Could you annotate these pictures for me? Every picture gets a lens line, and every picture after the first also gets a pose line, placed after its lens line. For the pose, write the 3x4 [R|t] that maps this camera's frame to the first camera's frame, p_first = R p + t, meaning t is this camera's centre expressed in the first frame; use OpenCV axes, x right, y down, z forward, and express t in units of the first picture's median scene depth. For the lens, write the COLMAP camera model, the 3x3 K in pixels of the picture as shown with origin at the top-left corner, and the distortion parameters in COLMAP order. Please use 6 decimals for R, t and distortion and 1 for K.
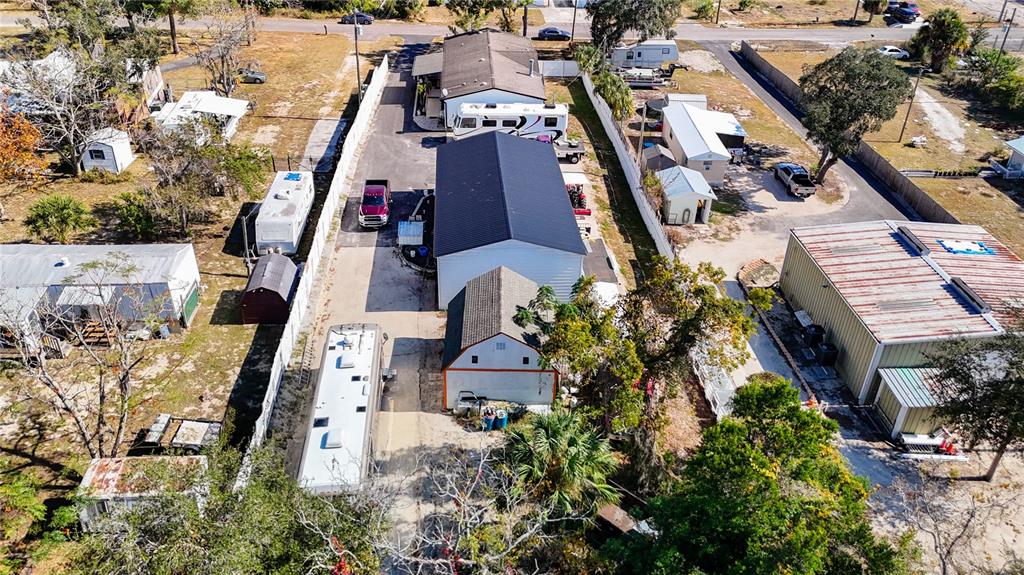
lens RADIAL K [[775.2, 0, 512.0], [0, 775.2, 287.5], [0, 0, 1]] dist [0.011001, -0.001593]
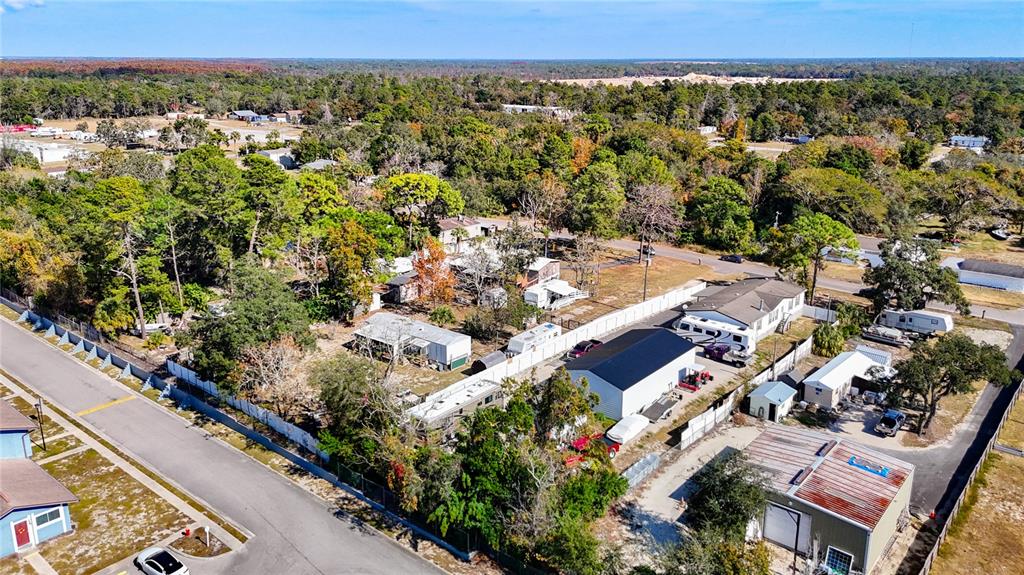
lens RADIAL K [[775.2, 0, 512.0], [0, 775.2, 287.5], [0, 0, 1]] dist [0.011001, -0.001593]
pose [[0.720730, 0.175971, -0.670509, 0.709337], [-0.353588, 0.925279, -0.137239, 0.047254], [0.596258, 0.335996, 0.729098, -0.347000]]
